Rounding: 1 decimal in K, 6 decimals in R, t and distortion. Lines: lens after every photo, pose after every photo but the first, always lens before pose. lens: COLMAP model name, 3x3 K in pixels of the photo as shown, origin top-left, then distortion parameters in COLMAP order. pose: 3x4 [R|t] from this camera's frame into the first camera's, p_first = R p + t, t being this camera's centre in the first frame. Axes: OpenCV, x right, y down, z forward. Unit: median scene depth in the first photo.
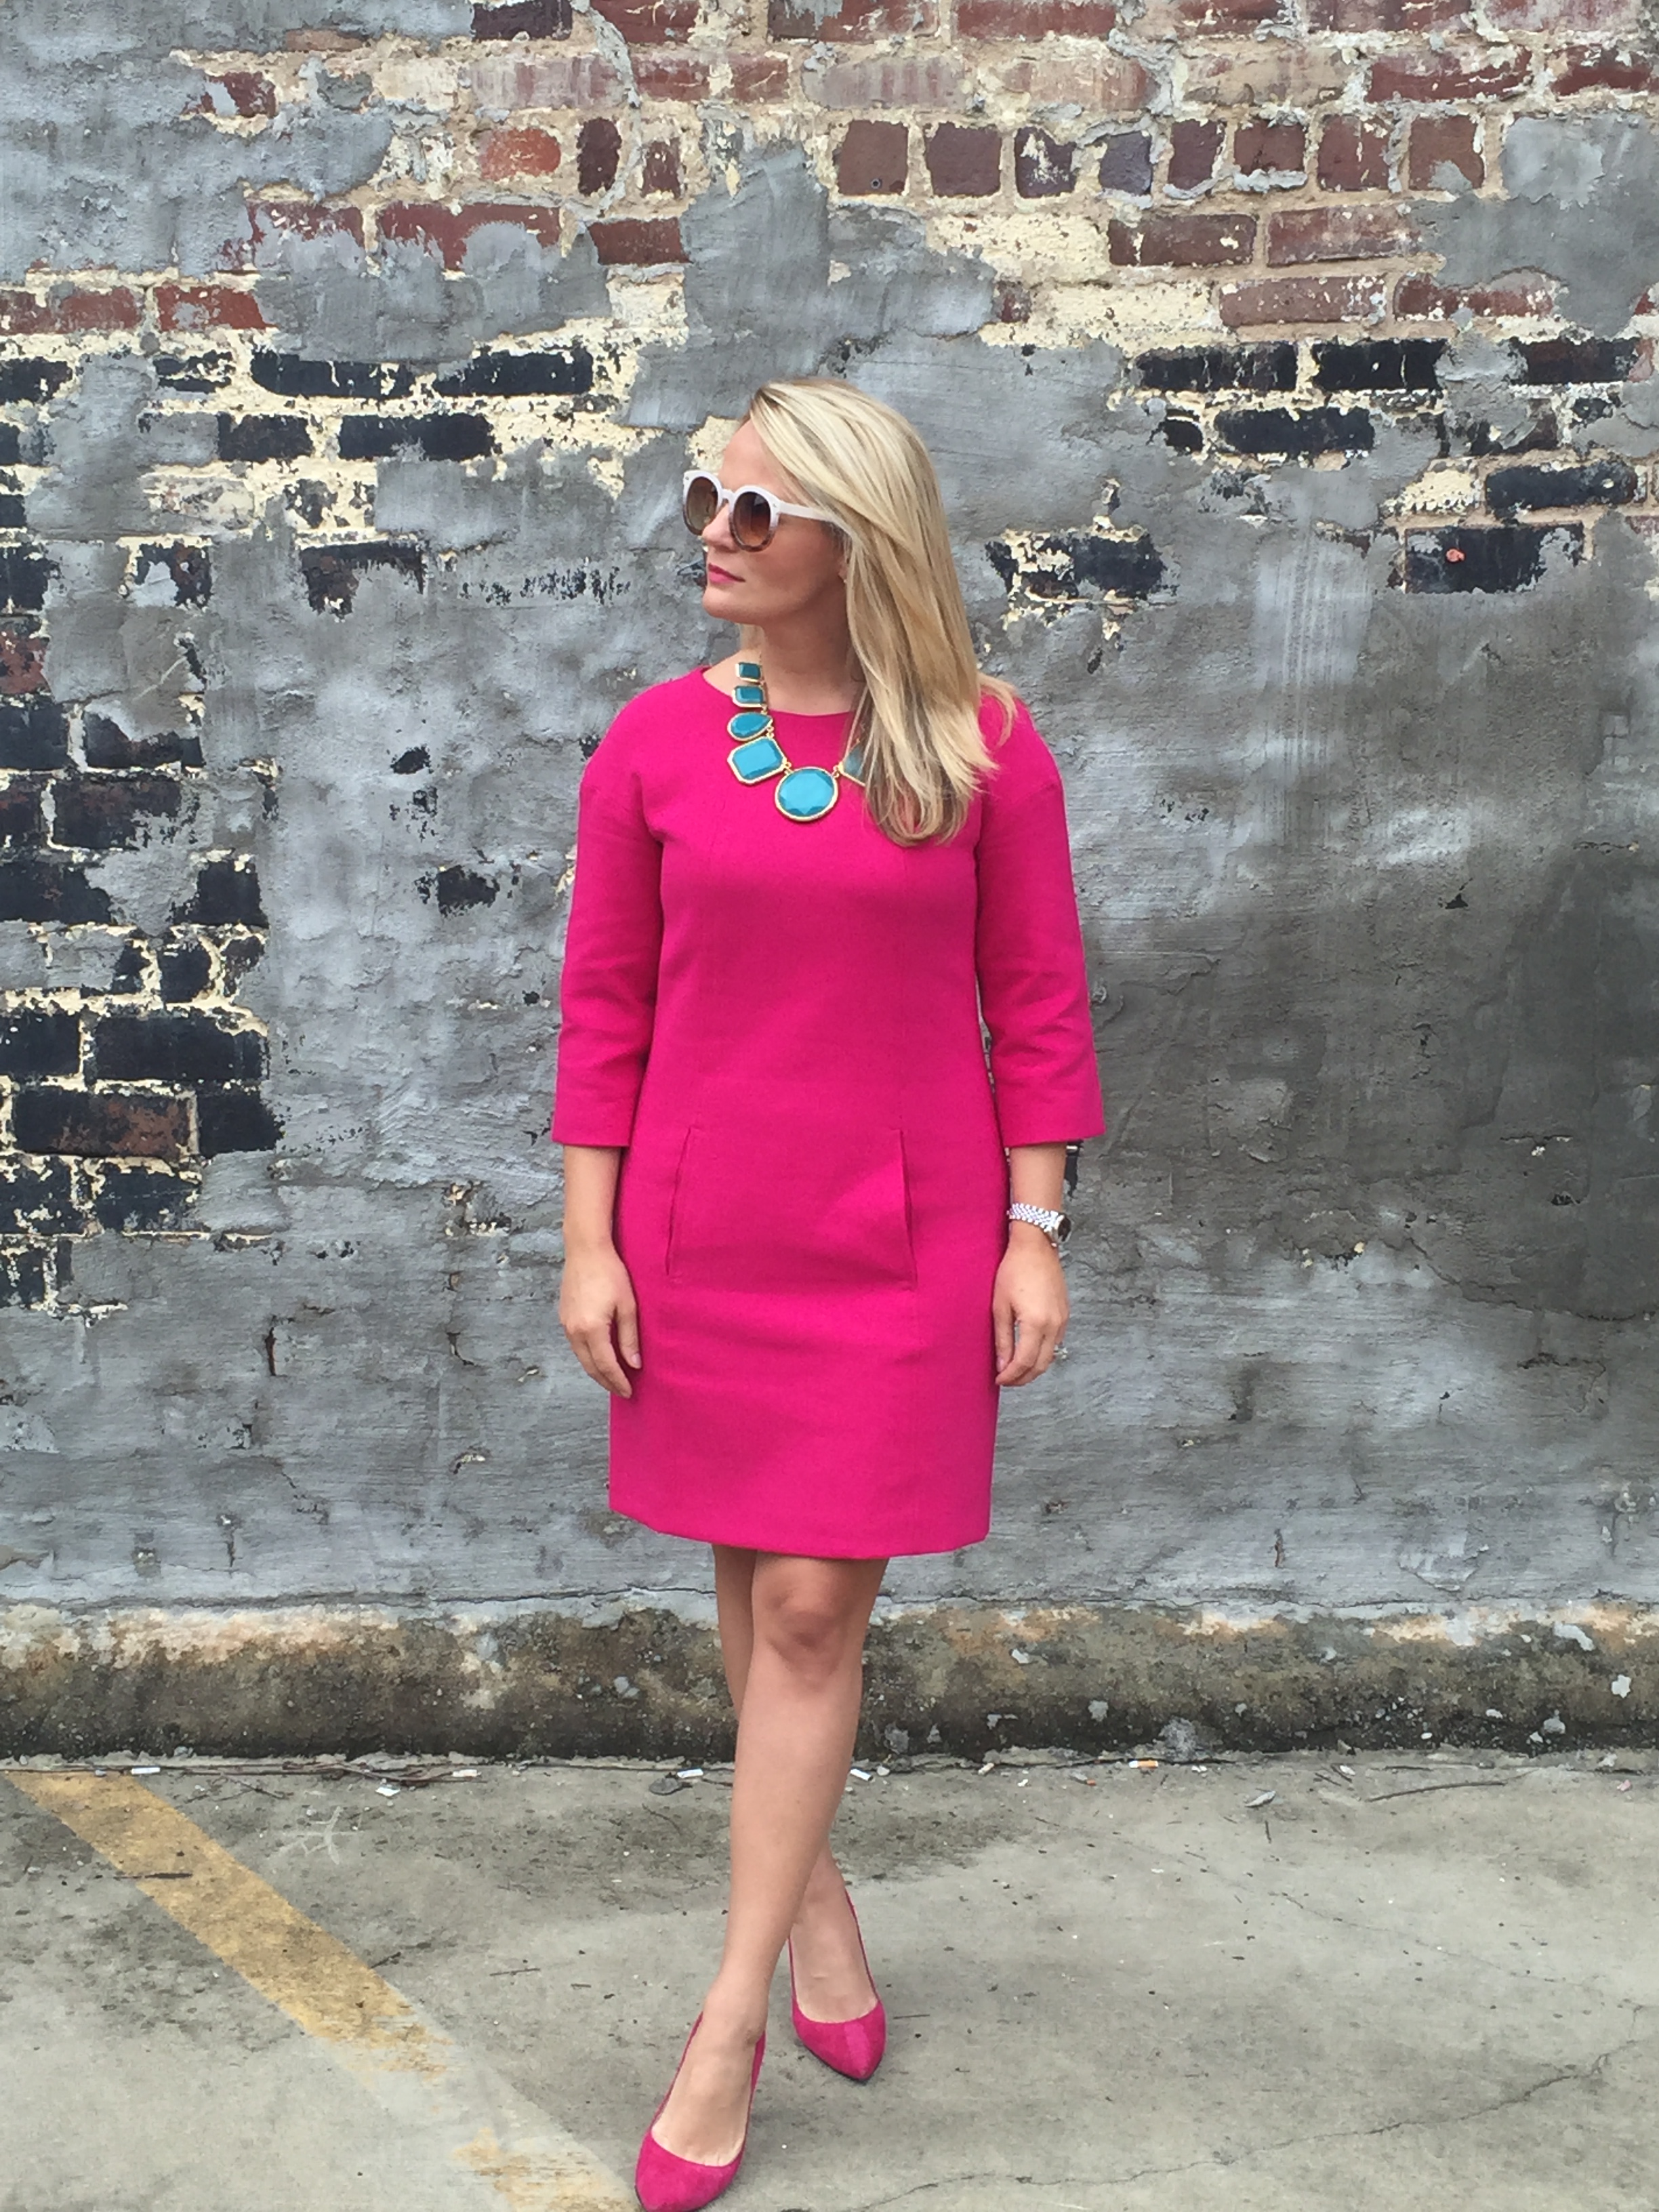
lens RADIAL K [[3497.5, 0, 830.5], [0, 3497.5, 1109.8], [0, 0, 1]] dist [0.081207, 0.000000]
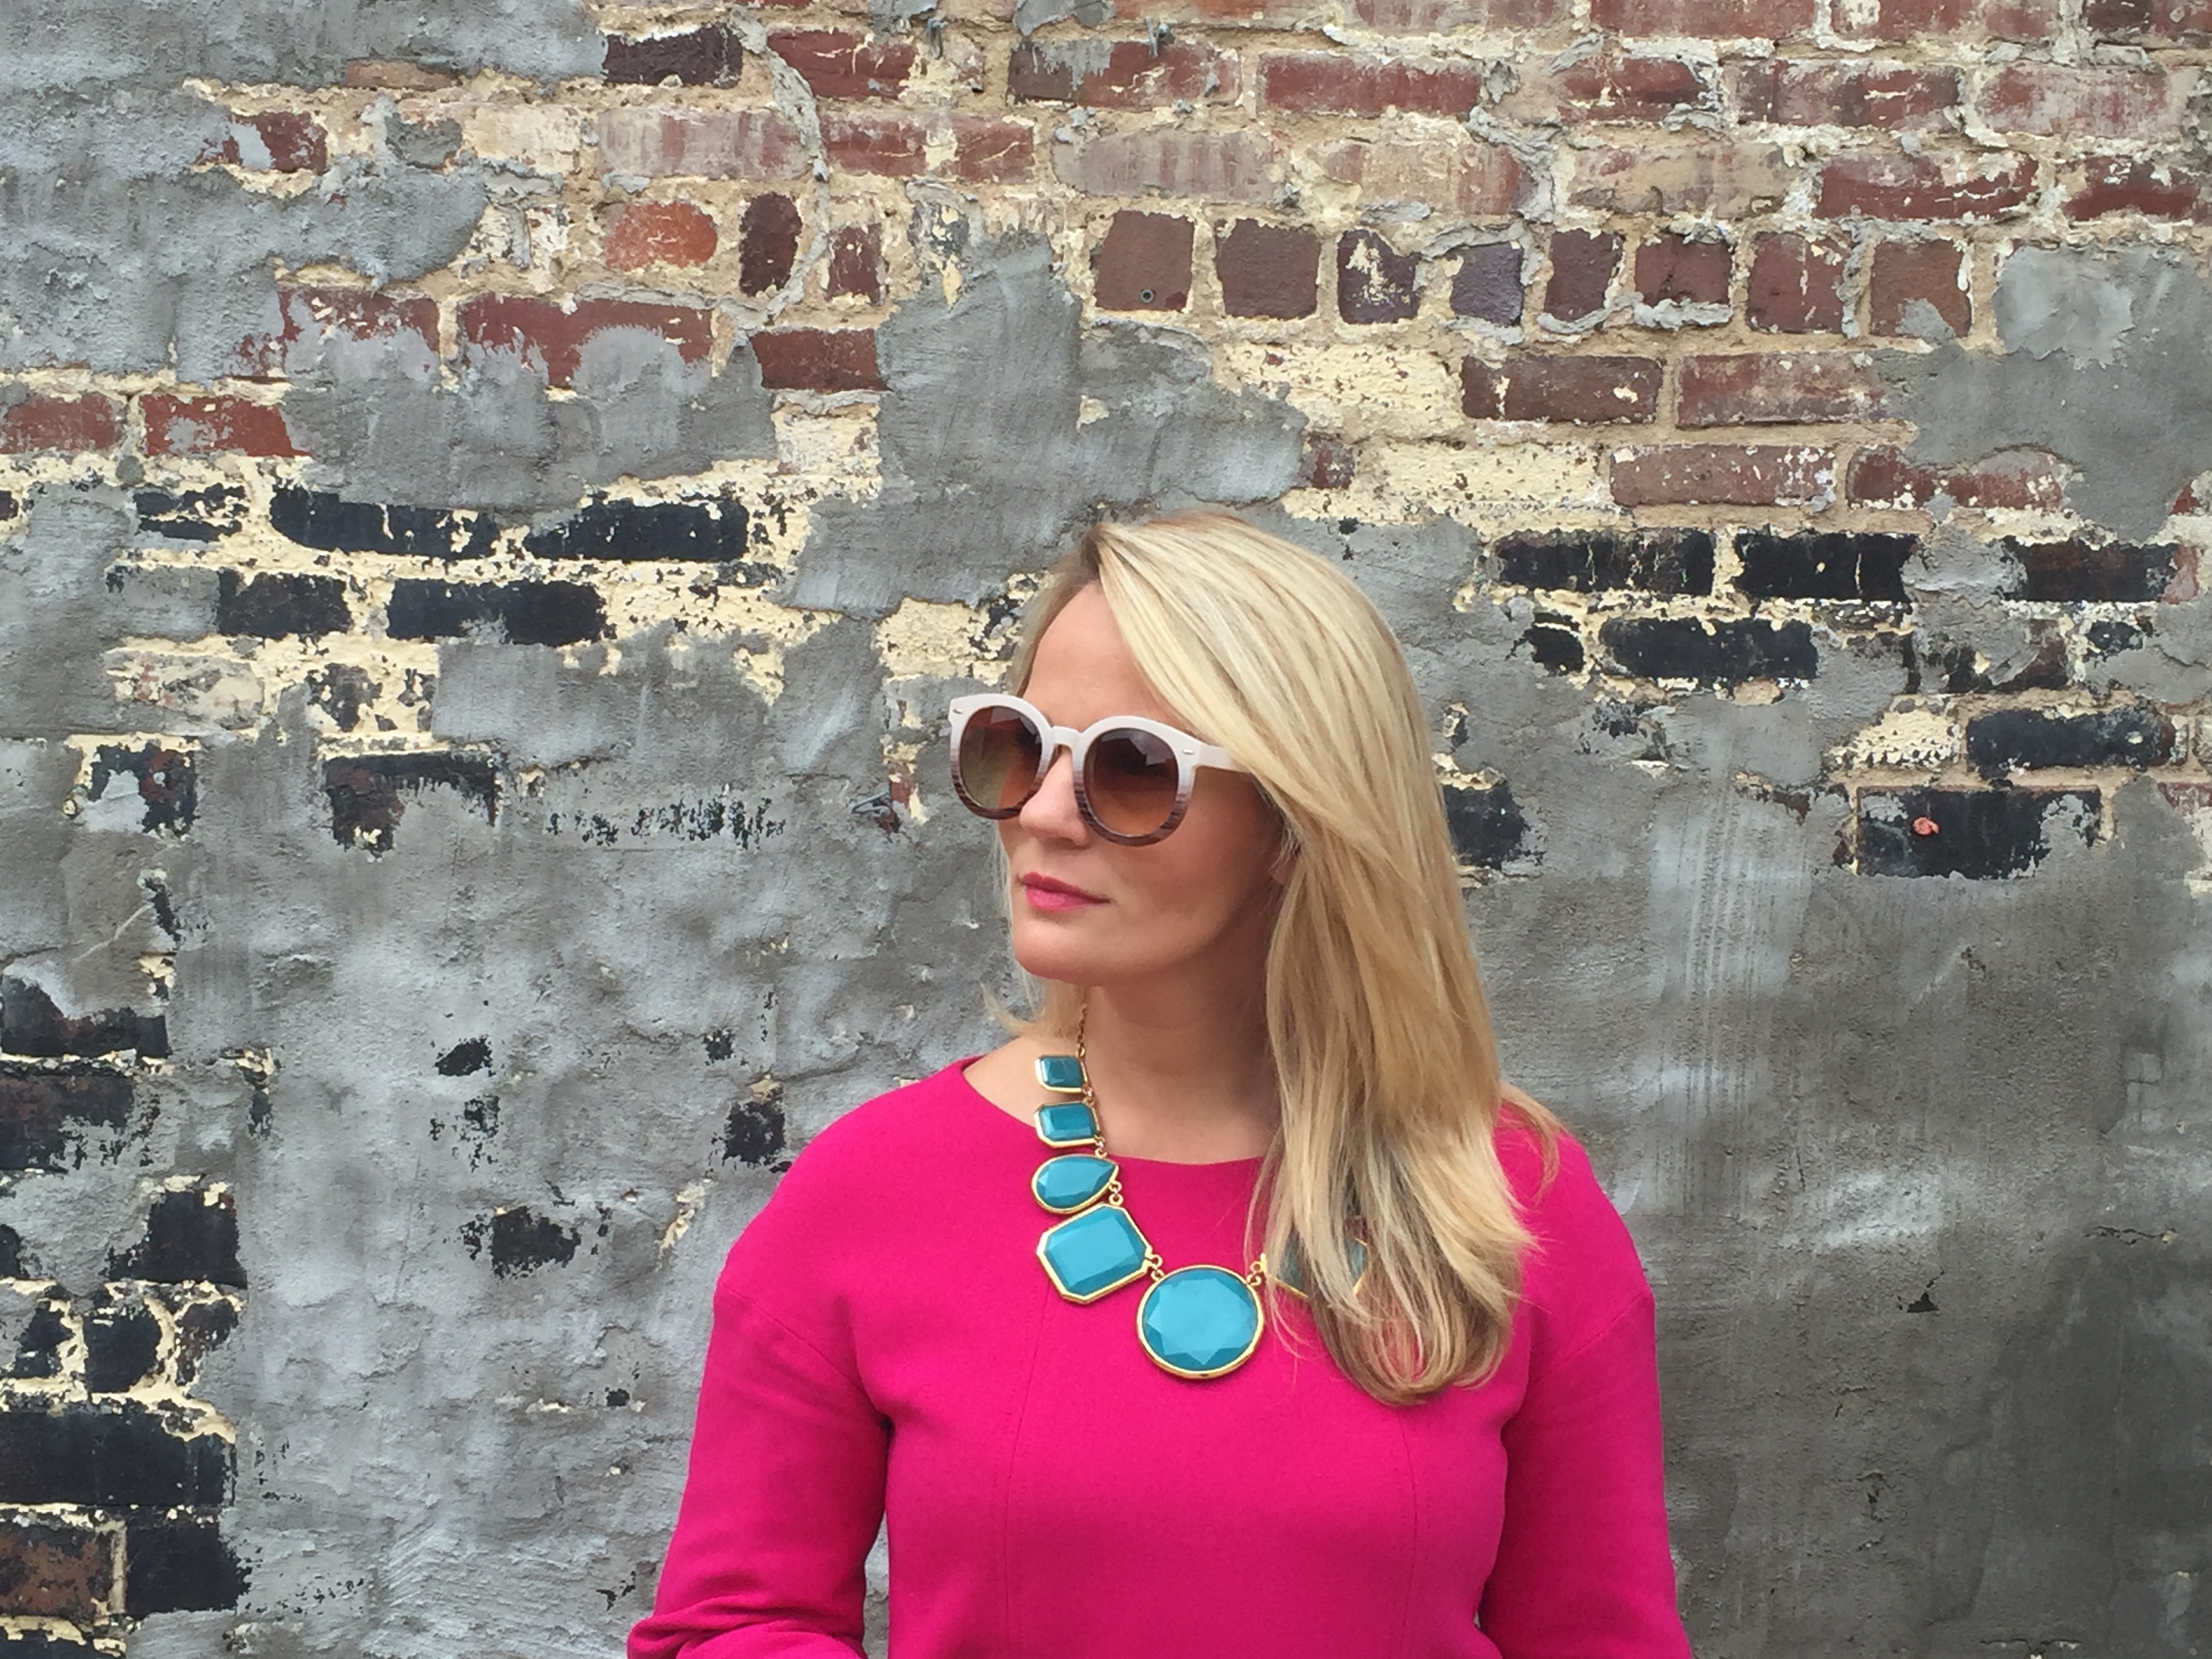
lens RADIAL K [[3497.5, 0, 1039.7], [0, 3497.5, 805.2], [0, 0, 1]] dist [0.081207, 0.000000]
pose [[0.998862, 0.036195, 0.031062, -0.027427], [-0.031466, 0.989487, -0.141160, -0.053654], [-0.035845, 0.140022, 0.989499, 0.286793]]
